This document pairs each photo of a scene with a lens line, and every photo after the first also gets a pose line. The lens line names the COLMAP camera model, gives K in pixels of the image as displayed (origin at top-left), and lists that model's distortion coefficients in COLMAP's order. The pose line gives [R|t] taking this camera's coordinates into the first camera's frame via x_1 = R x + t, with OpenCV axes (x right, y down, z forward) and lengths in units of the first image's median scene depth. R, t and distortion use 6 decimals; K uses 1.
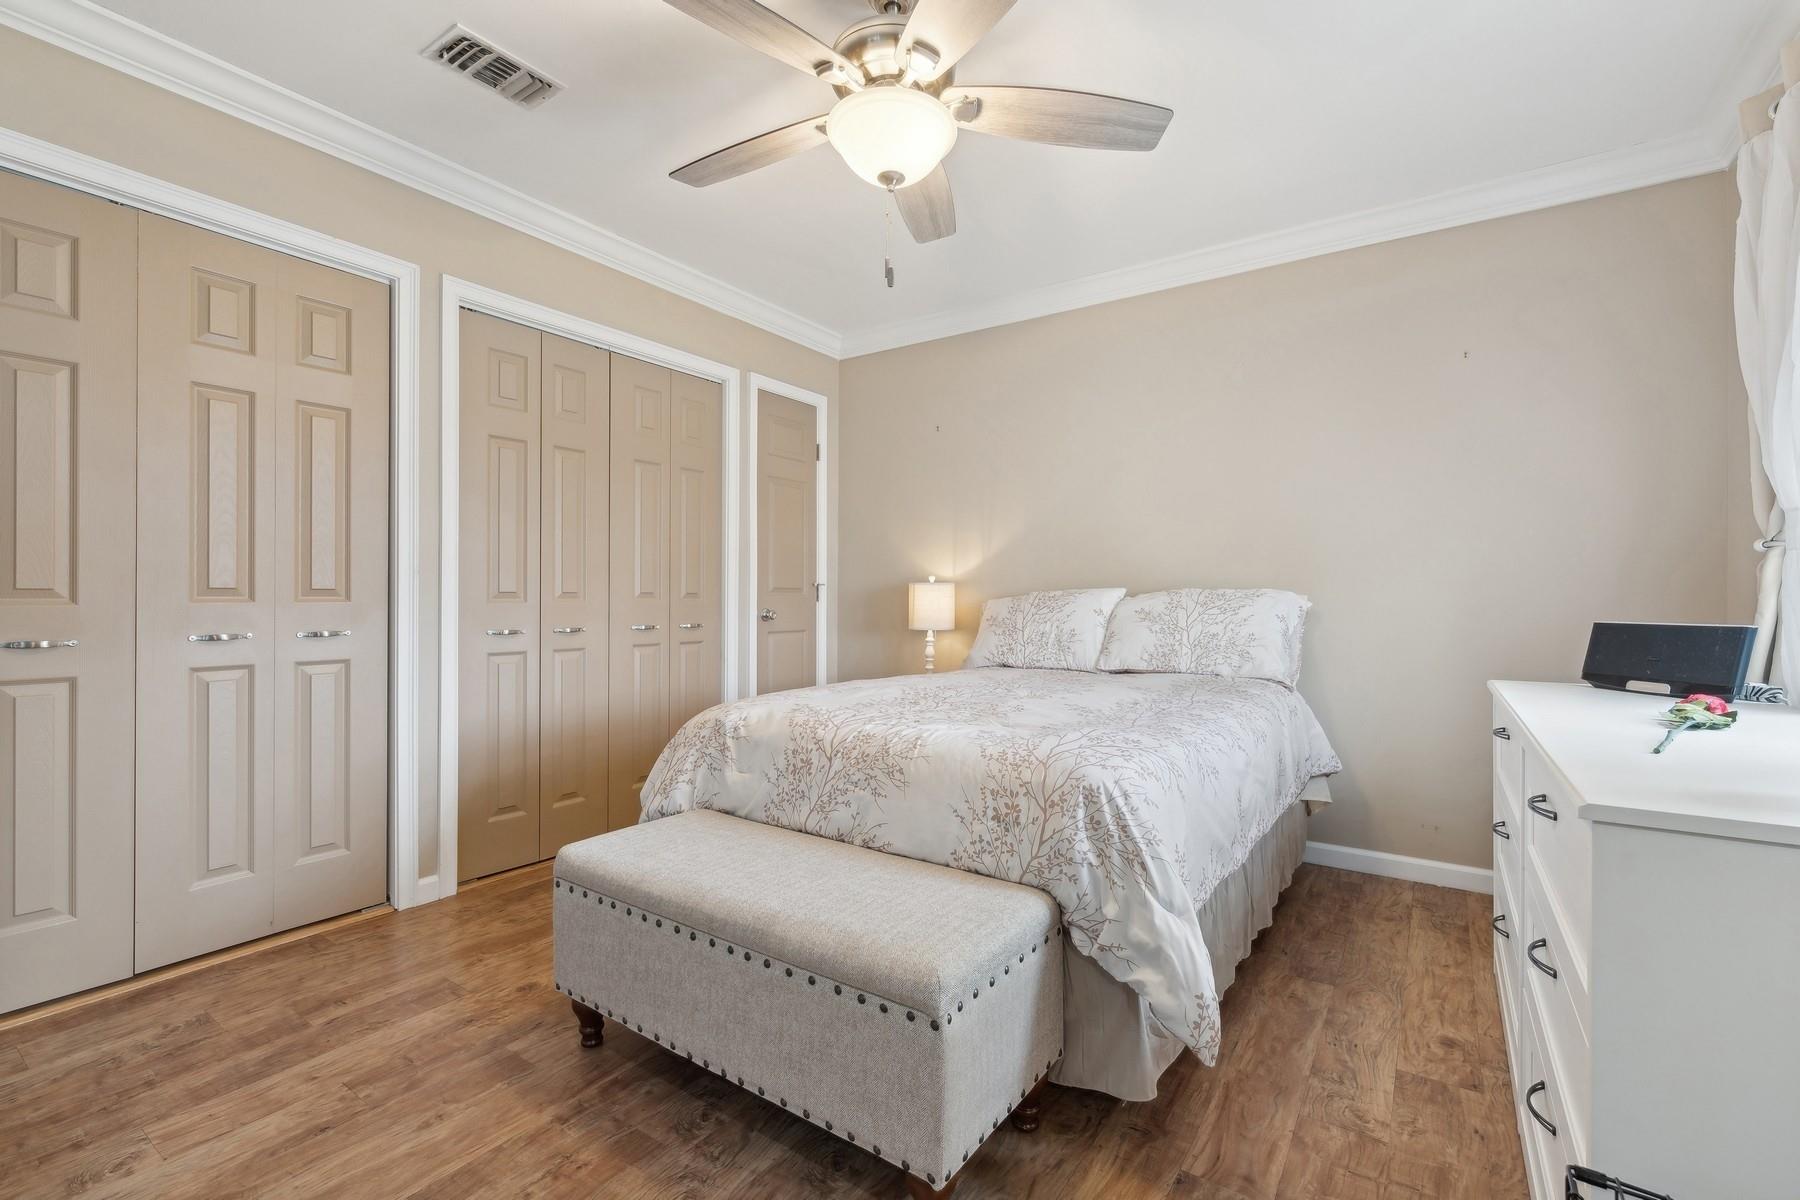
lens RADIAL K [[781.5, 0, 909.4], [0, 781.5, 596.6], [0, 0, 1]] dist [-0.001666, -0.001657]
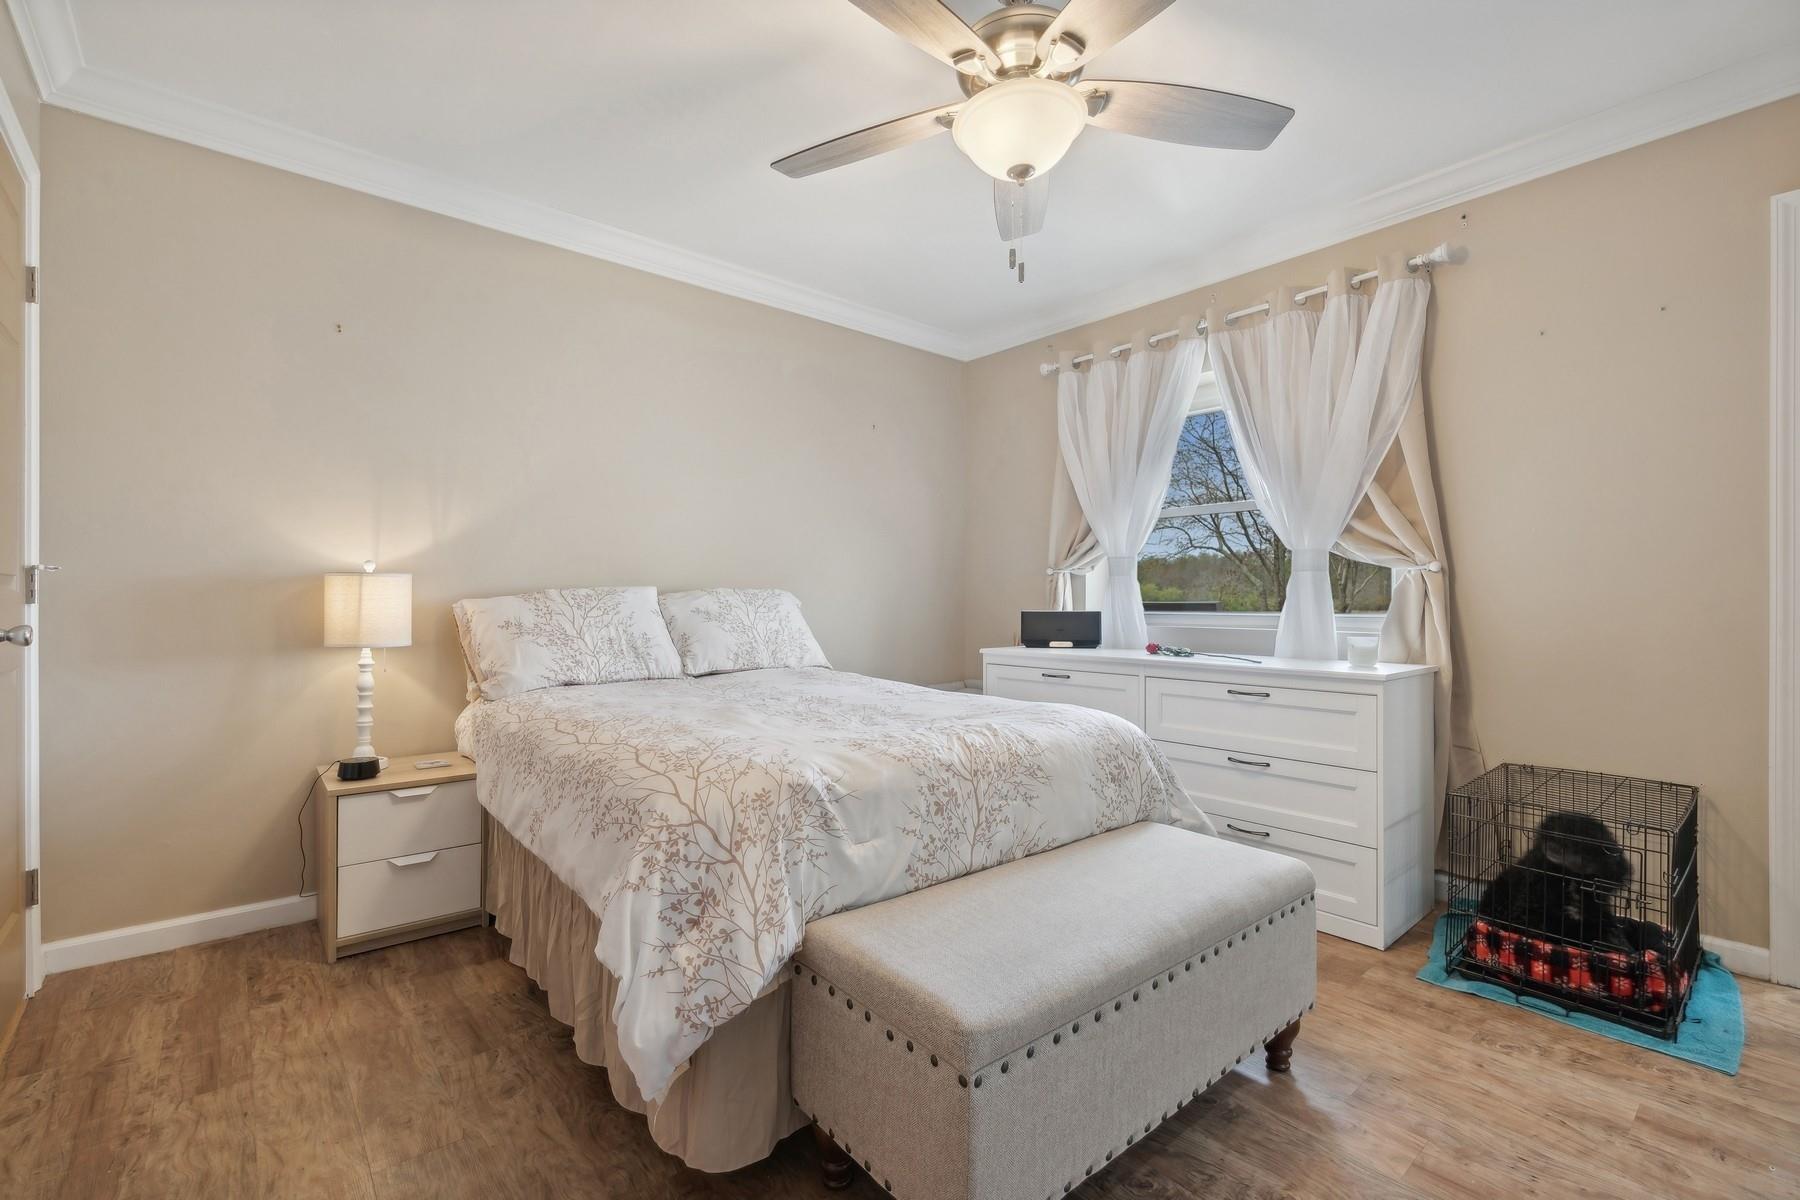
lens RADIAL K [[781.5, 0, 908.2], [0, 781.5, 601.3], [0, 0, 1]] dist [-0.001666, -0.001657]
pose [[0.265616, -0.005267, 0.964064, -0.948337], [-0.002220, 0.999979, 0.006075, 0.000289], [-0.964076, -0.003754, 0.265599, 0.821667]]
